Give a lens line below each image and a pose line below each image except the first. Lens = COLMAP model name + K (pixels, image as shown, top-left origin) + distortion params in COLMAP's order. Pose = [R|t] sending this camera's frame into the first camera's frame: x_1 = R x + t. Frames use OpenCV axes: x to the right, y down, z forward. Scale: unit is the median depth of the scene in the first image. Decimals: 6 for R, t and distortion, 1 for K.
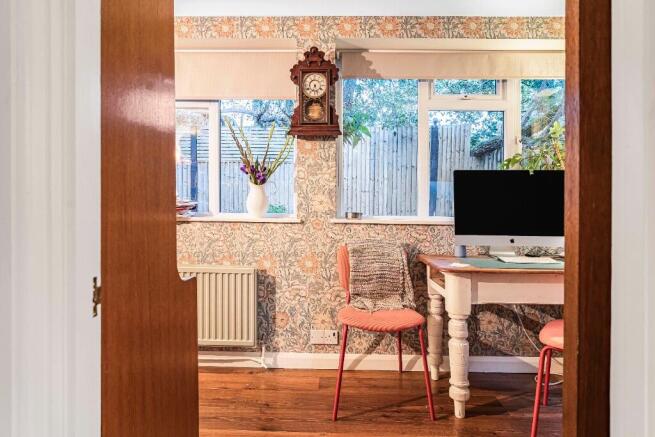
lens RADIAL K [[362.0, 0, 327.5], [0, 362.0, 218.5], [0, 0, 1]] dist [-0.002154, -0.000299]
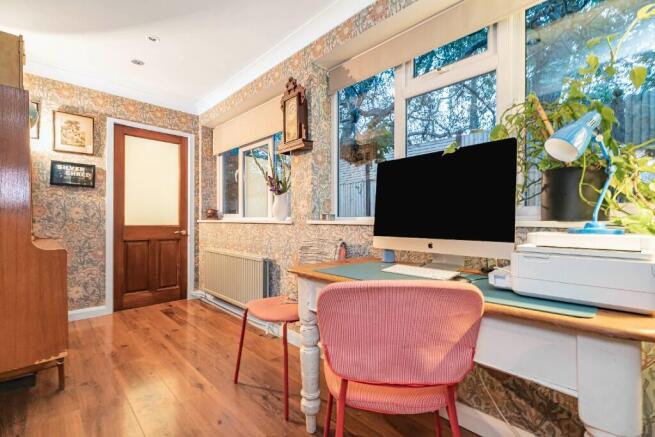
lens RADIAL K [[292.4, 0, 326.8], [0, 292.4, 221.1], [0, 0, 1]] dist [0.000657, -0.000126]
pose [[0.727341, -0.015590, -0.686099, 0.756841], [0.019714, 0.999804, -0.001820, 0.007000], [0.685993, -0.012202, 0.727506, 0.392010]]
